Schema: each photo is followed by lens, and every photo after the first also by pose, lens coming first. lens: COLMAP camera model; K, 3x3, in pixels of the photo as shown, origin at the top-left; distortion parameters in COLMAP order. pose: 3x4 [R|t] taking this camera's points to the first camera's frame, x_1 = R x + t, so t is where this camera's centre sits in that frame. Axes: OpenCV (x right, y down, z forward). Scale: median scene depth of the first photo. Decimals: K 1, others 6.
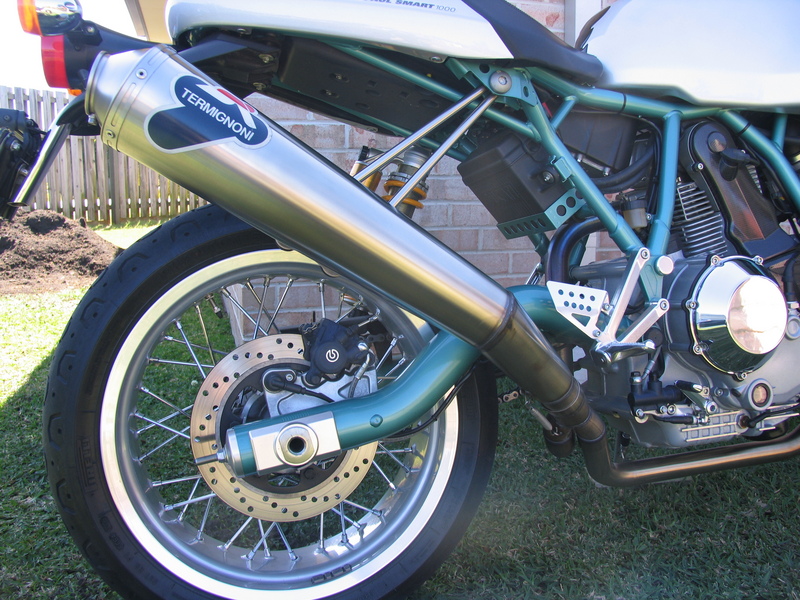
lens RADIAL K [[709.7, 0, 426.6], [0, 709.7, 297.8], [0, 0, 1]] dist [-0.062305, 0.006412]
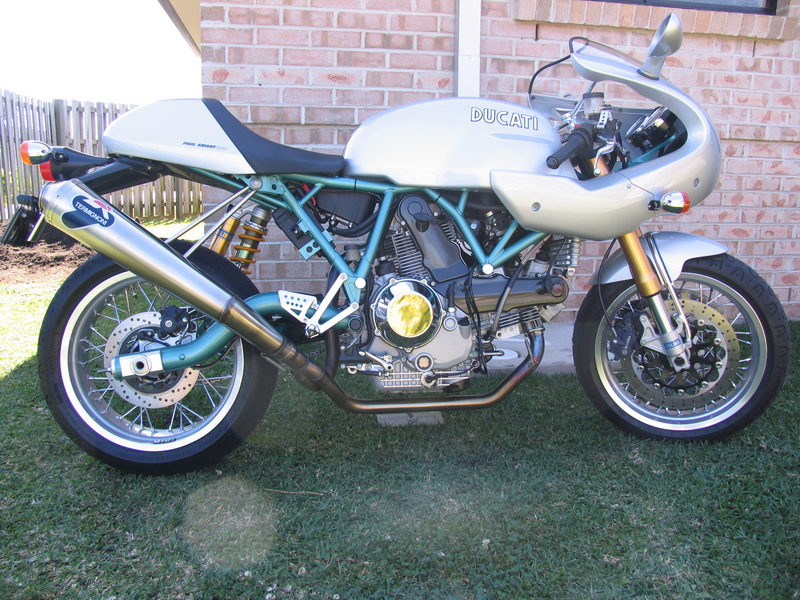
lens RADIAL K [[716.0, 0, 402.3], [0, 716.0, 310.1], [0, 0, 1]] dist [-0.148584, 0.144071]
pose [[0.983720, 0.052468, -0.171879, 0.806194], [-0.043509, 0.997511, 0.055483, -0.088549], [0.174363, -0.047101, 0.983554, -0.773837]]
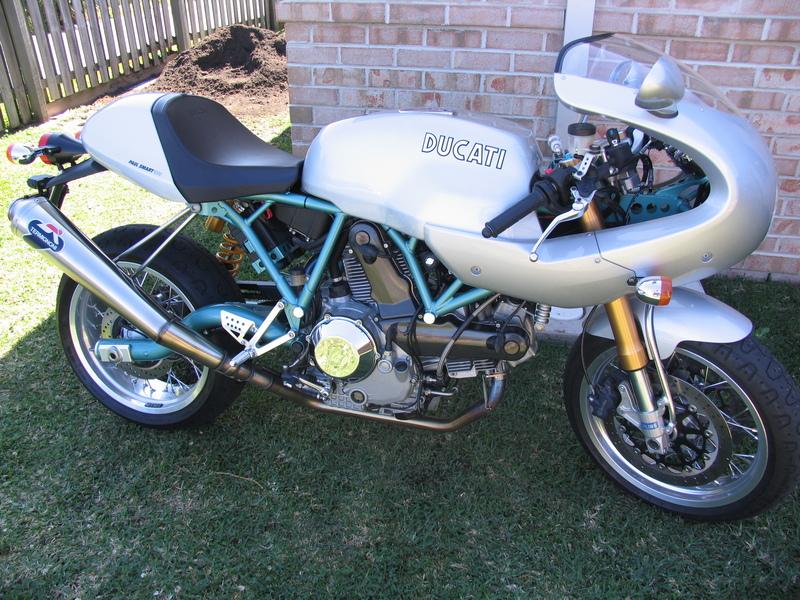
lens RADIAL K [[716.0, 0, 402.3], [0, 716.0, 310.1], [0, 0, 1]] dist [-0.148584, 0.144071]
pose [[0.838049, 0.286368, -0.464400, 1.453631], [-0.078183, 0.905429, 0.417236, -0.851548], [0.539964, -0.313356, 0.781183, -0.223481]]
